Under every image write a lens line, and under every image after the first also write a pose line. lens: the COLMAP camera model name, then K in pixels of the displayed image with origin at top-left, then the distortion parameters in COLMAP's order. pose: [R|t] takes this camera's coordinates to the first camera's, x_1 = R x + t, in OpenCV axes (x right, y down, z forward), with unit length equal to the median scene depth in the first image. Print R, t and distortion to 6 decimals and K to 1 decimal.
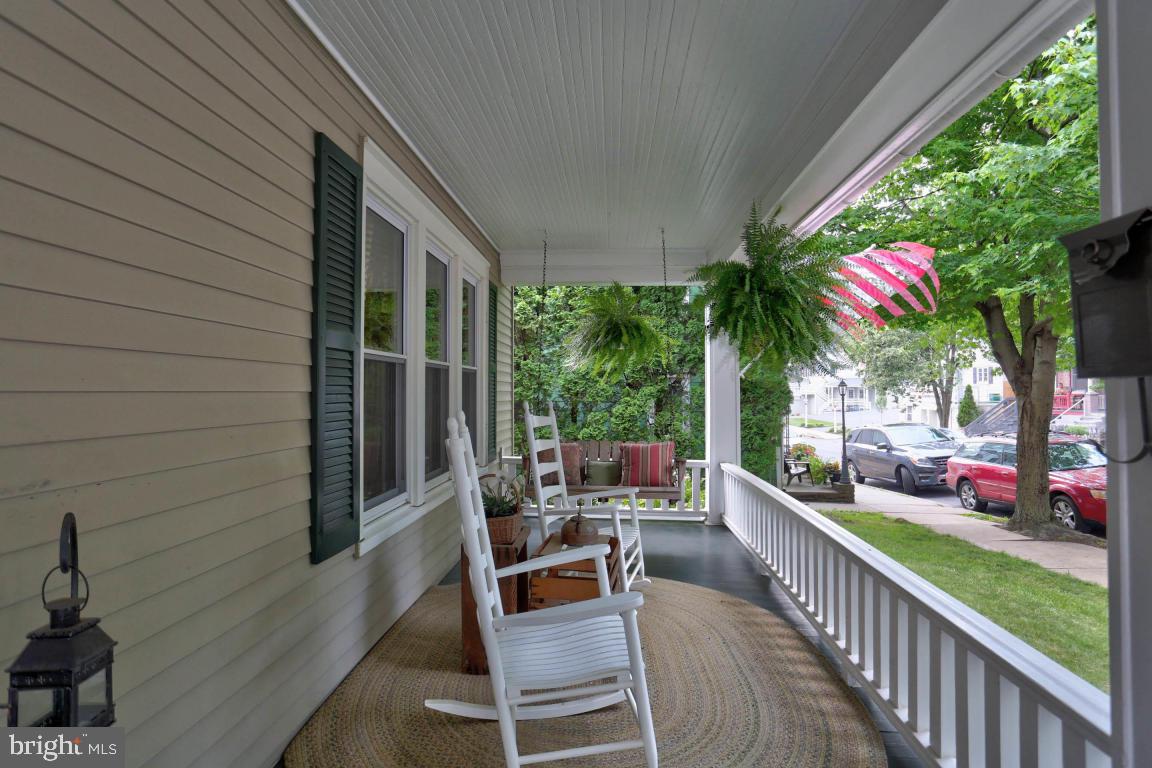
lens RADIAL K [[644.6, 0, 577.0], [0, 644.6, 380.0], [0, 0, 1]] dist [-0.036503, 0.030220]
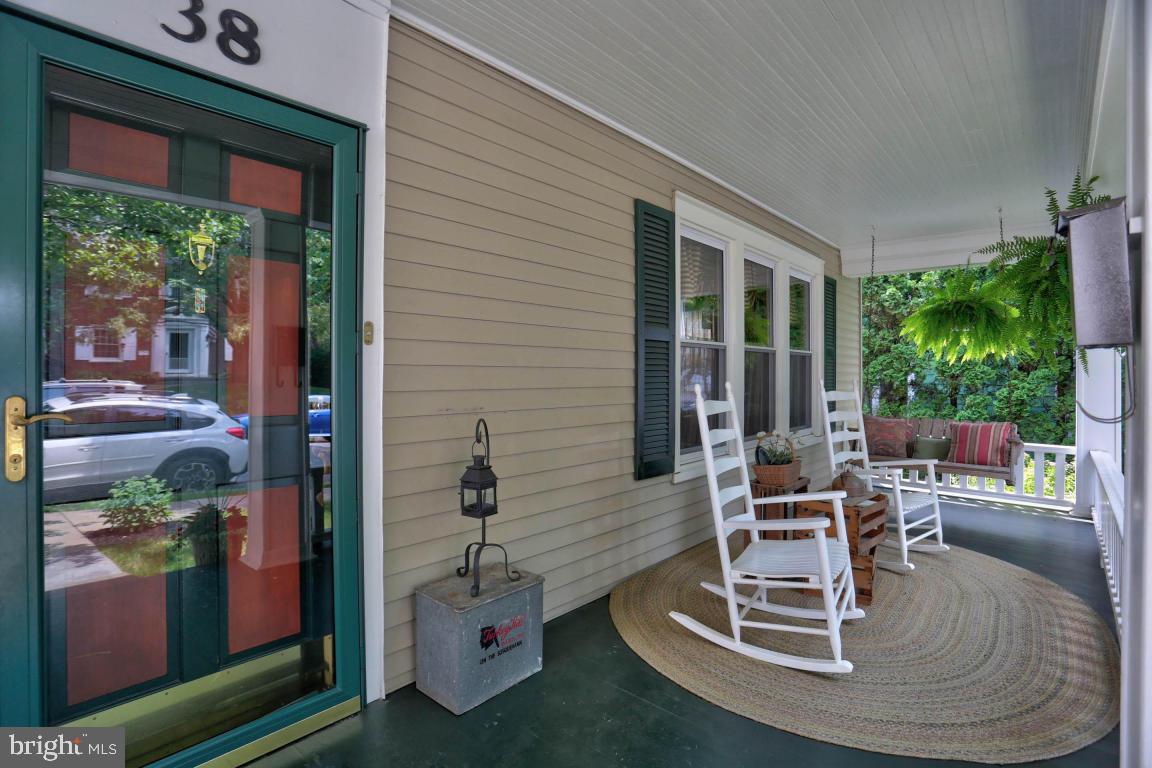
lens RADIAL K [[570.0, 0, 576.0], [0, 570.0, 384.0], [0, 0, 1]] dist [-0.026126, 0.000547]
pose [[0.786230, 0.011512, -0.617827, 0.220376], [0.007883, 0.999558, 0.028656, 0.010660], [0.617884, -0.027401, 0.785792, -0.115905]]
